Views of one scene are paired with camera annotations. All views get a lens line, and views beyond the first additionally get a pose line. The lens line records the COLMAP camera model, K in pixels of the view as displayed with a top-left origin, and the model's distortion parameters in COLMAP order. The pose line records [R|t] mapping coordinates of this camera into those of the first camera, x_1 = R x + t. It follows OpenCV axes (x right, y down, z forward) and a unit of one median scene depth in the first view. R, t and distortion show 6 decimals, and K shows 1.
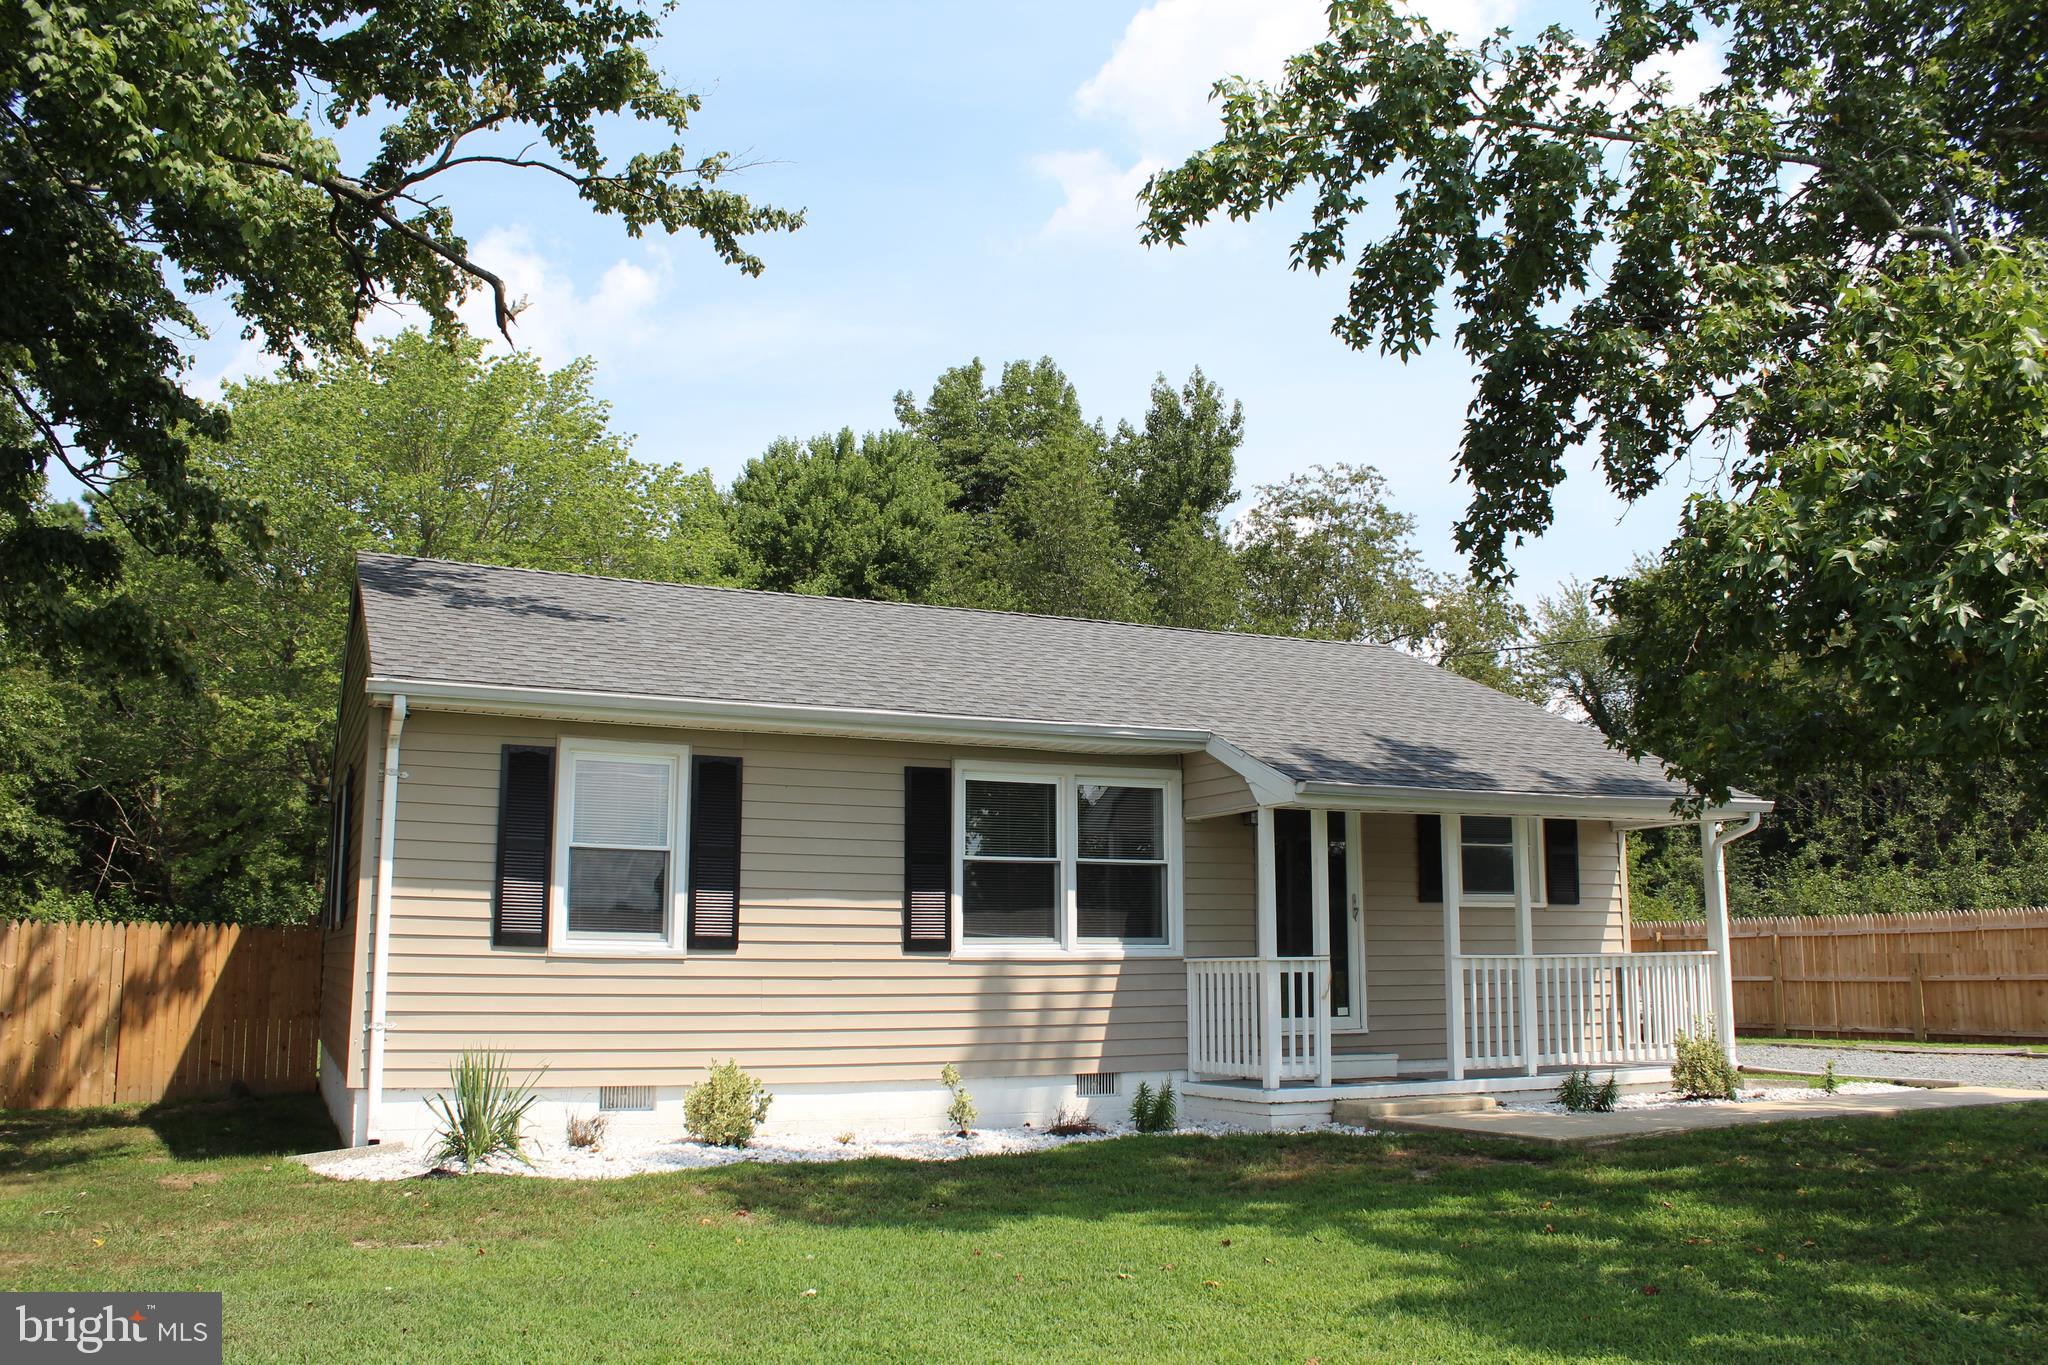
lens RADIAL K [[1658.8, 0, 1025.1], [0, 1658.8, 631.8], [0, 0, 1]] dist [-0.176747, 0.123769]
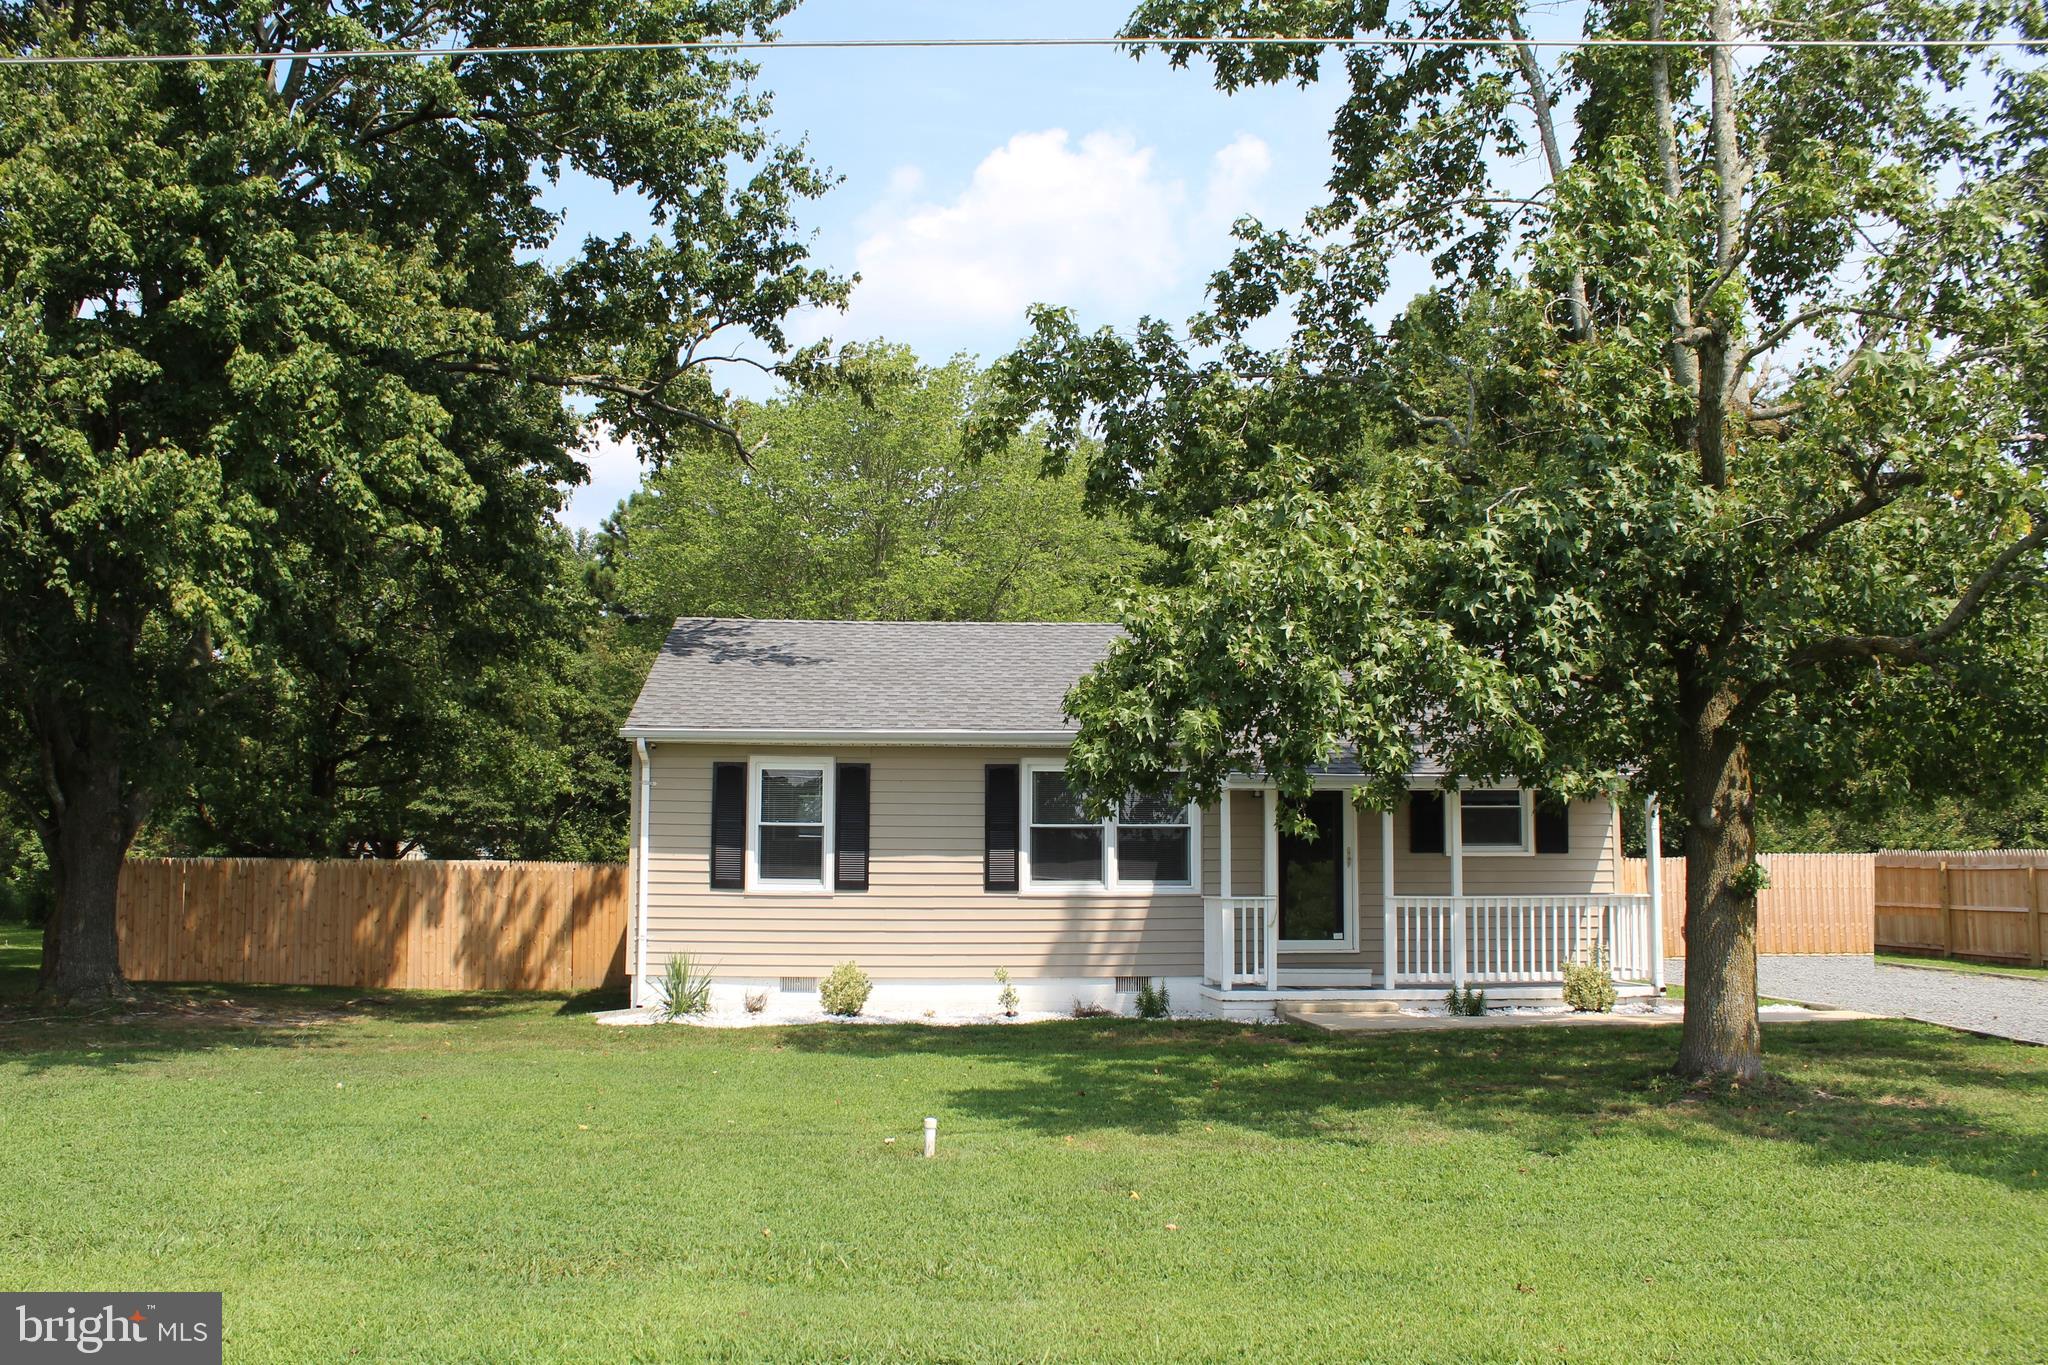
lens RADIAL K [[1684.8, 0, 1007.1], [0, 1684.8, 670.7], [0, 0, 1]] dist [-0.177929, 0.139001]
pose [[0.934293, -0.034826, -0.354801, 0.492212], [0.064126, 0.995402, 0.071159, -0.109092], [0.350692, -0.089236, 0.932230, -0.383883]]
